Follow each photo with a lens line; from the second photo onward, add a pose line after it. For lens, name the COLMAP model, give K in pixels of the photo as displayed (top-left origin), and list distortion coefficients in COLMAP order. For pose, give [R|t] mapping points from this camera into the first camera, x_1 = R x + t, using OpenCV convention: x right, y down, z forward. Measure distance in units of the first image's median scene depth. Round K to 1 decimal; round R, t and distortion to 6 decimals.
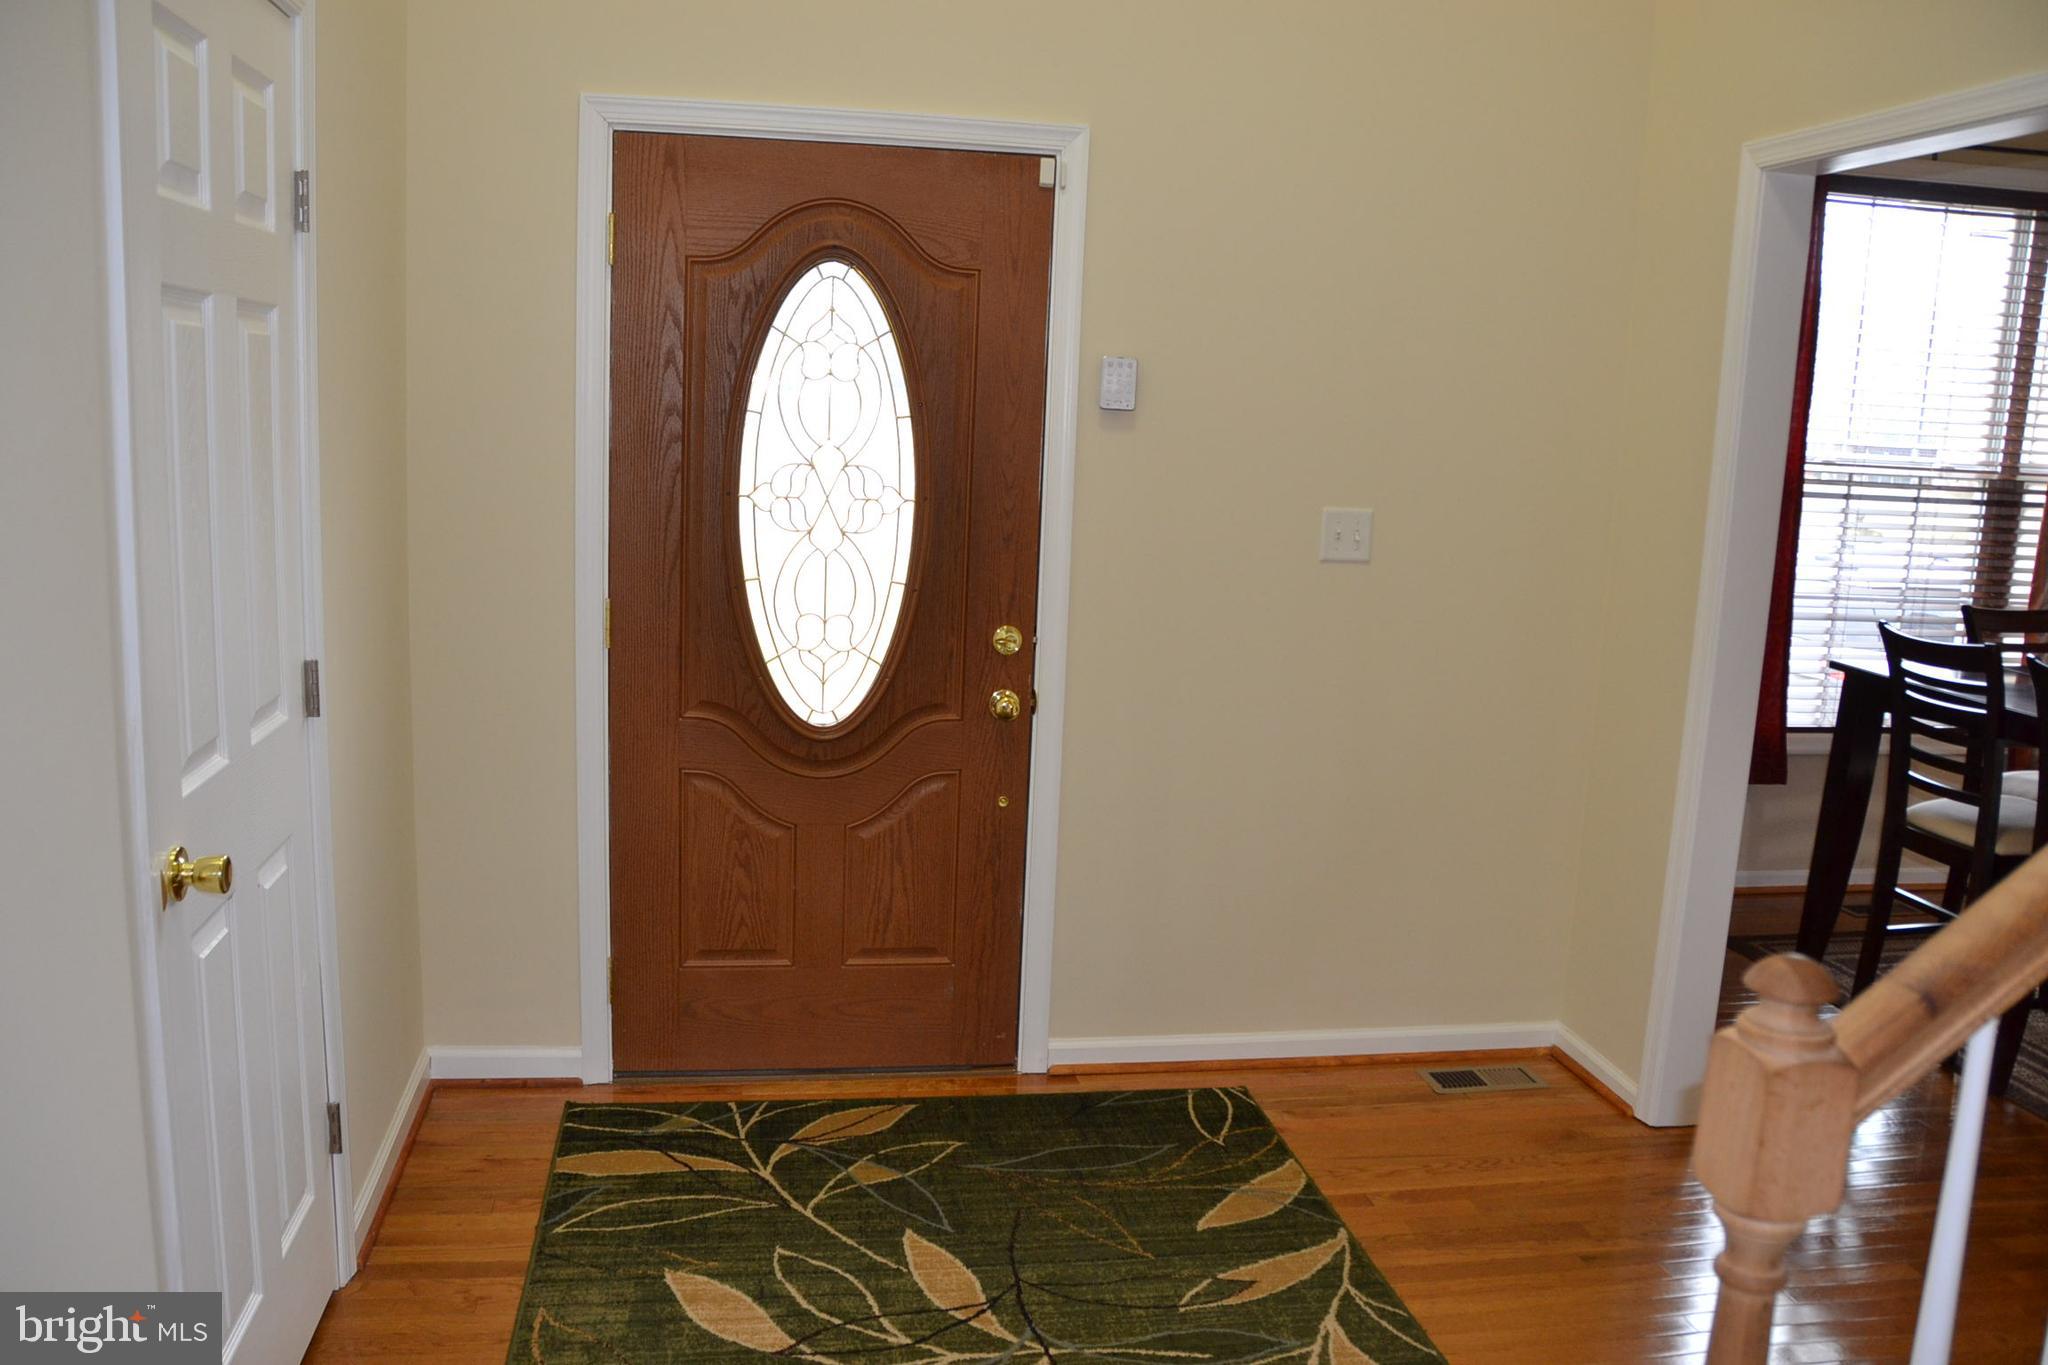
lens RADIAL K [[1606.5, 0, 1017.7], [0, 1606.5, 689.0], [0, 0, 1]] dist [-0.086559, 0.011096]
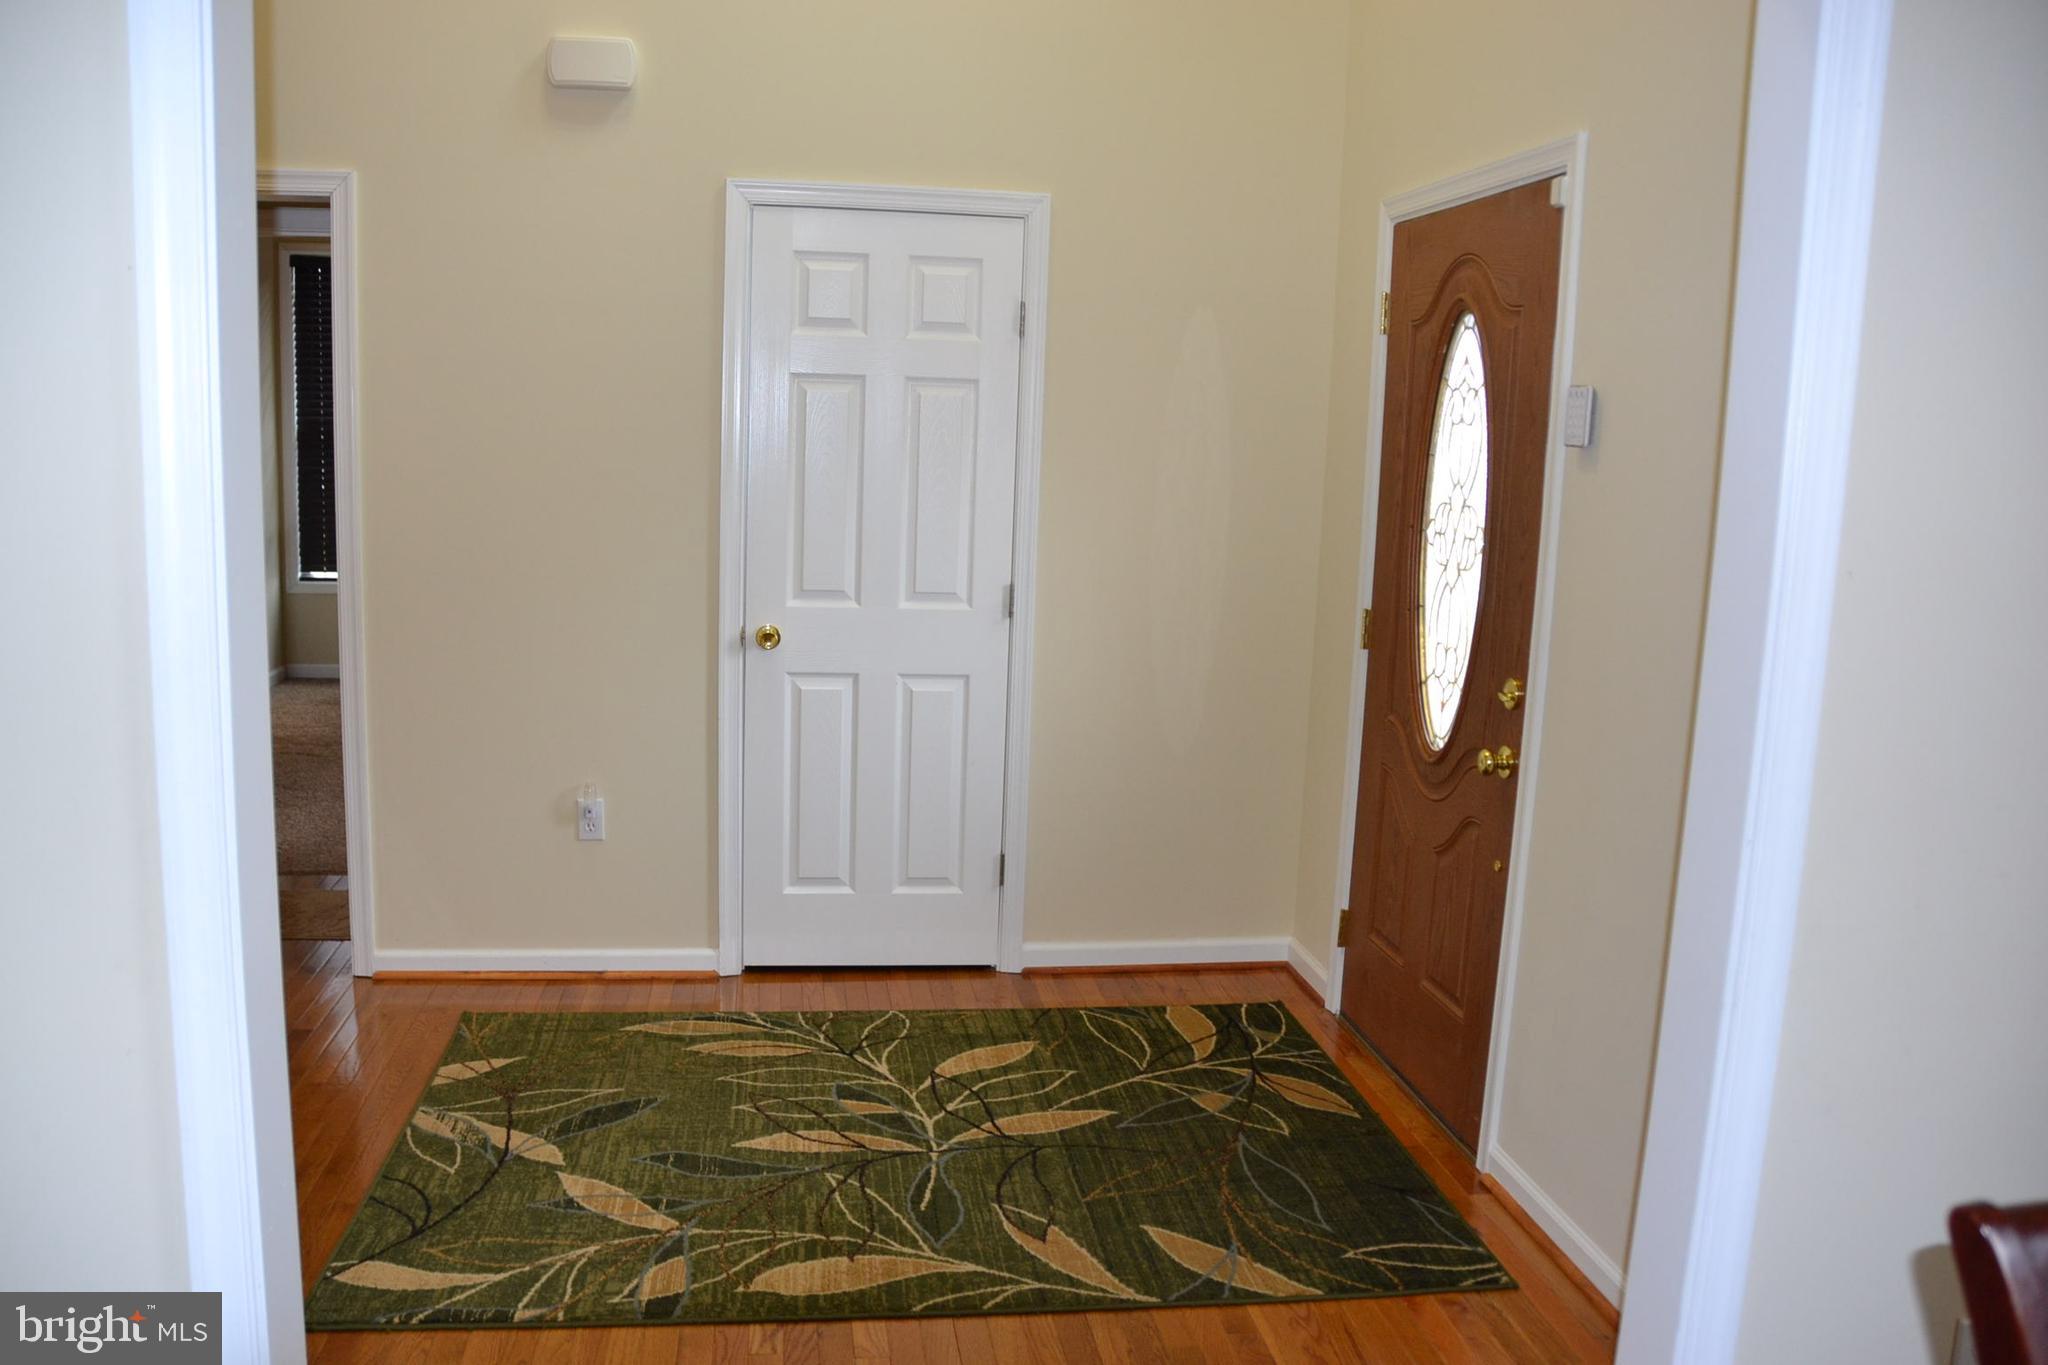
lens RADIAL K [[1606.5, 0, 1024.3], [0, 1606.5, 680.2], [0, 0, 1]] dist [-0.086559, 0.011096]
pose [[-0.018816, 0.108408, -0.993928, 0.967460], [-0.199912, 0.973622, 0.109978, -0.087276], [0.979633, 0.200767, 0.003352, 0.755358]]
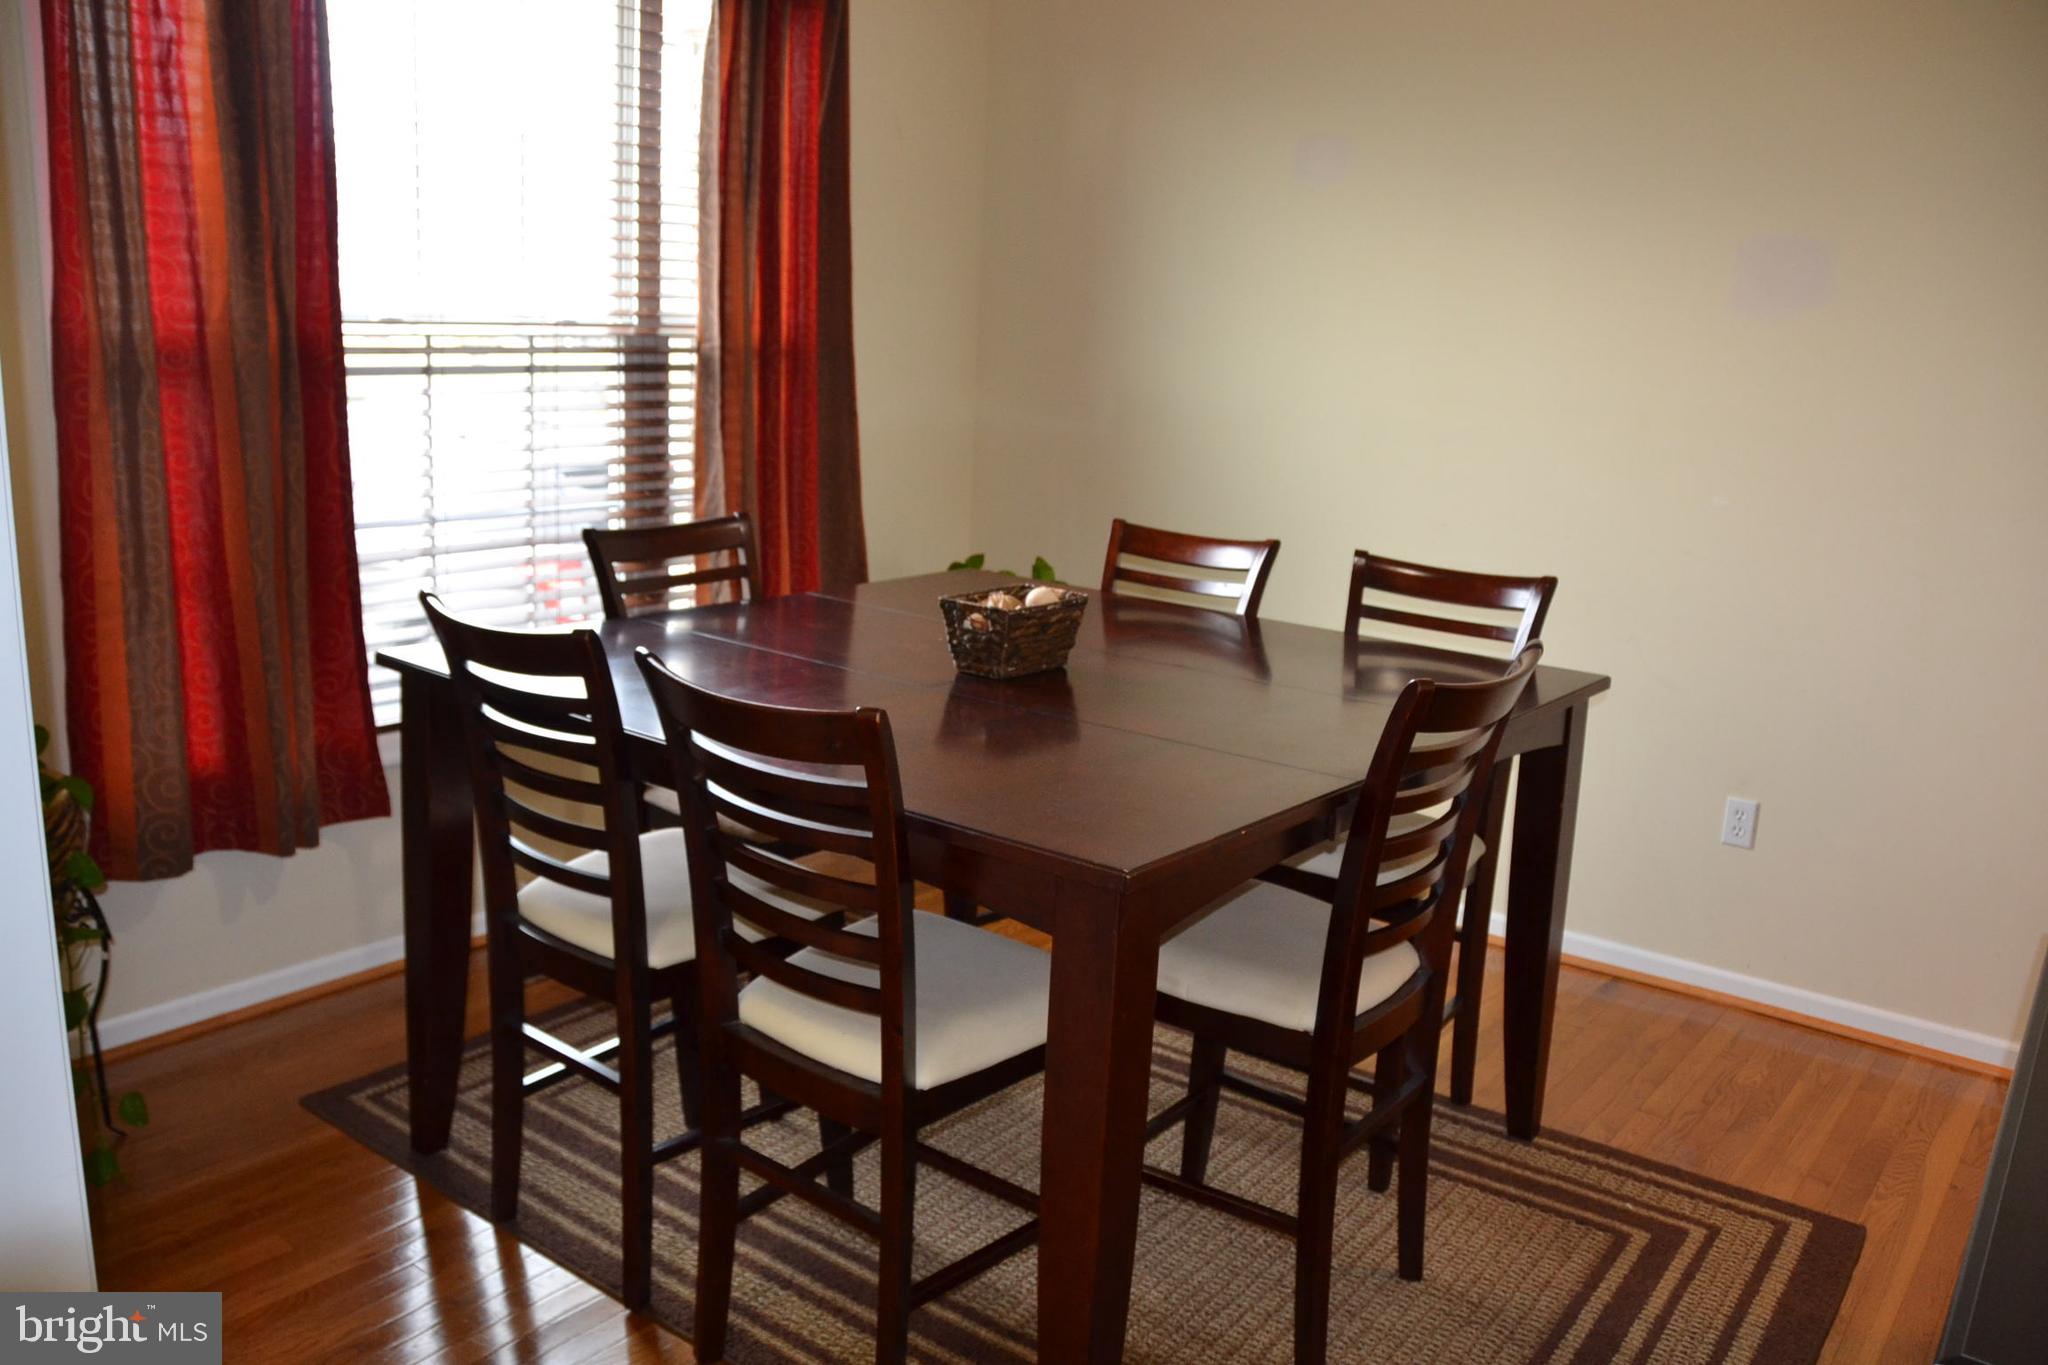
lens RADIAL K [[1606.5, 0, 1024.0], [0, 1606.5, 684.8], [0, 0, 1]] dist [-0.086559, 0.011096]
pose [[0.737635, -0.163518, 0.655101, 0.284573], [0.113824, 0.986461, 0.118064, -0.045961], [-0.665537, -0.012522, 0.746260, 0.363258]]
